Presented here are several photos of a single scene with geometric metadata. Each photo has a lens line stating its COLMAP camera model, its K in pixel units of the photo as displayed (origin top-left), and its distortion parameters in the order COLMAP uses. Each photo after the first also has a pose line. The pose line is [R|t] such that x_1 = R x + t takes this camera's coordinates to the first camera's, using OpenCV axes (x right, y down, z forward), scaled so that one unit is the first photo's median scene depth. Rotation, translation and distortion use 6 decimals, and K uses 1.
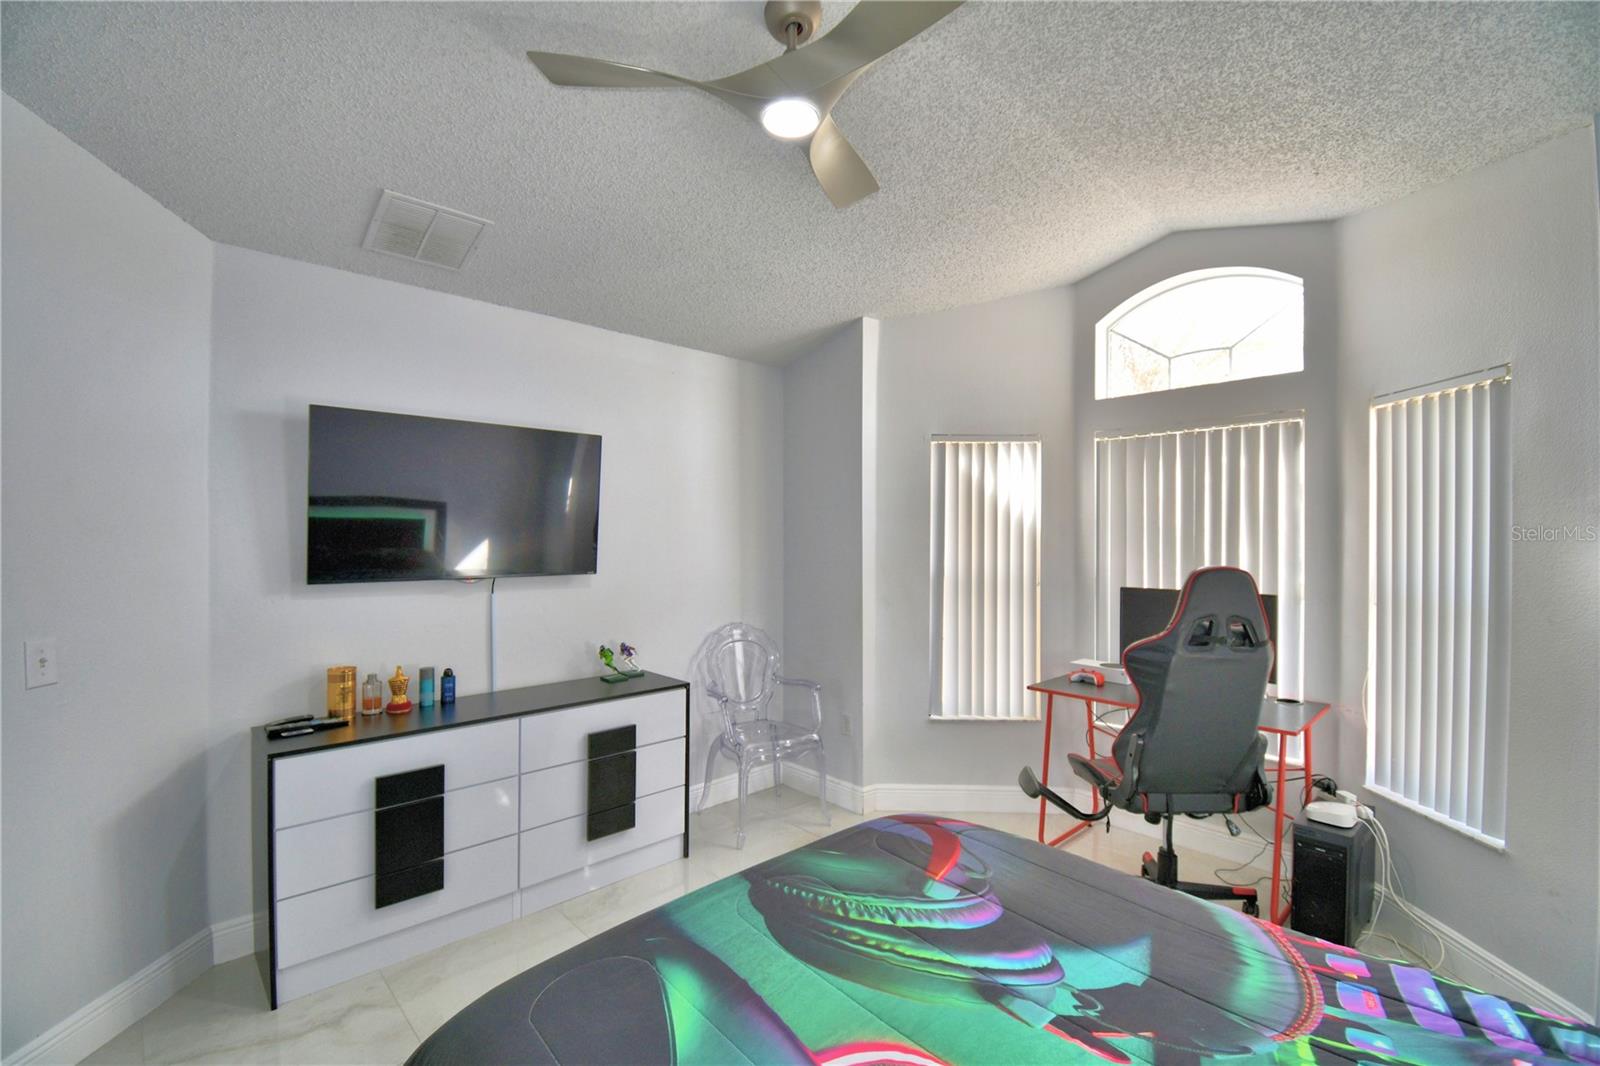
lens RADIAL K [[697.5, 0, 793.2], [0, 697.5, 536.8], [0, 0, 1]] dist [0.018641, -0.025902]
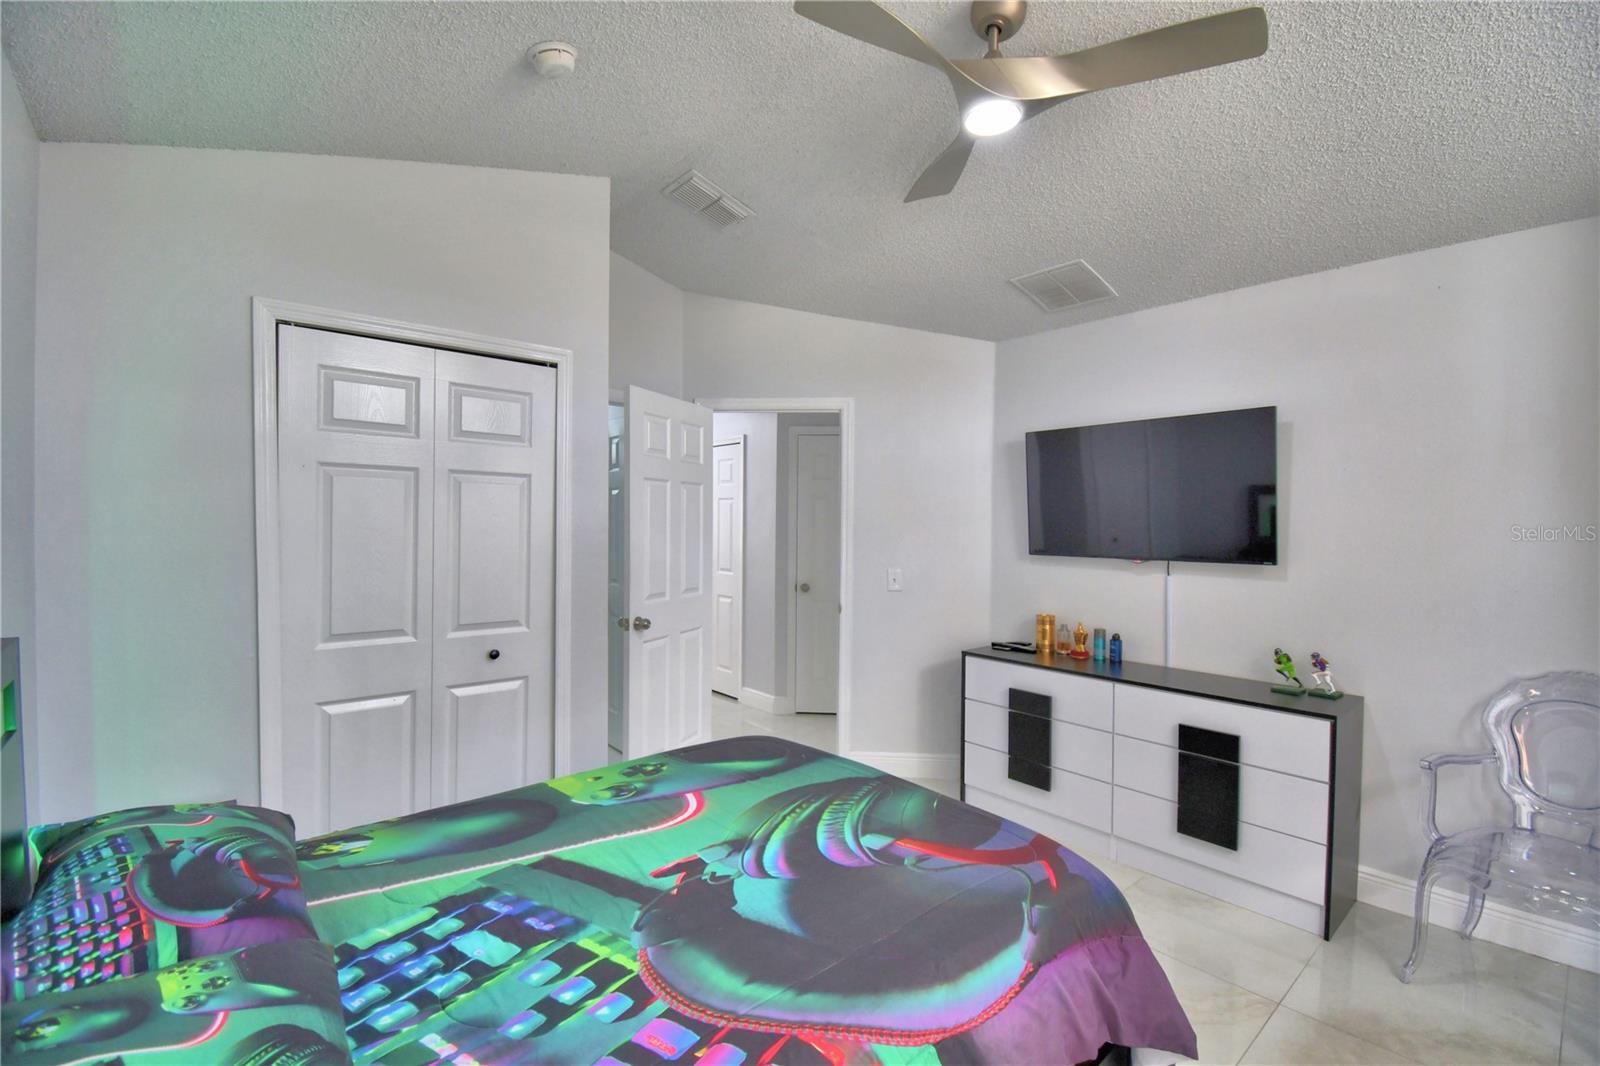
lens RADIAL K [[697.5, 0, 793.2], [0, 697.5, 536.8], [0, 0, 1]] dist [0.018641, -0.025902]
pose [[-0.044361, 0.017716, -0.998858, 0.785733], [-0.008583, 0.999799, 0.018114, 0.008640], [0.998979, 0.009377, -0.044200, 0.556173]]
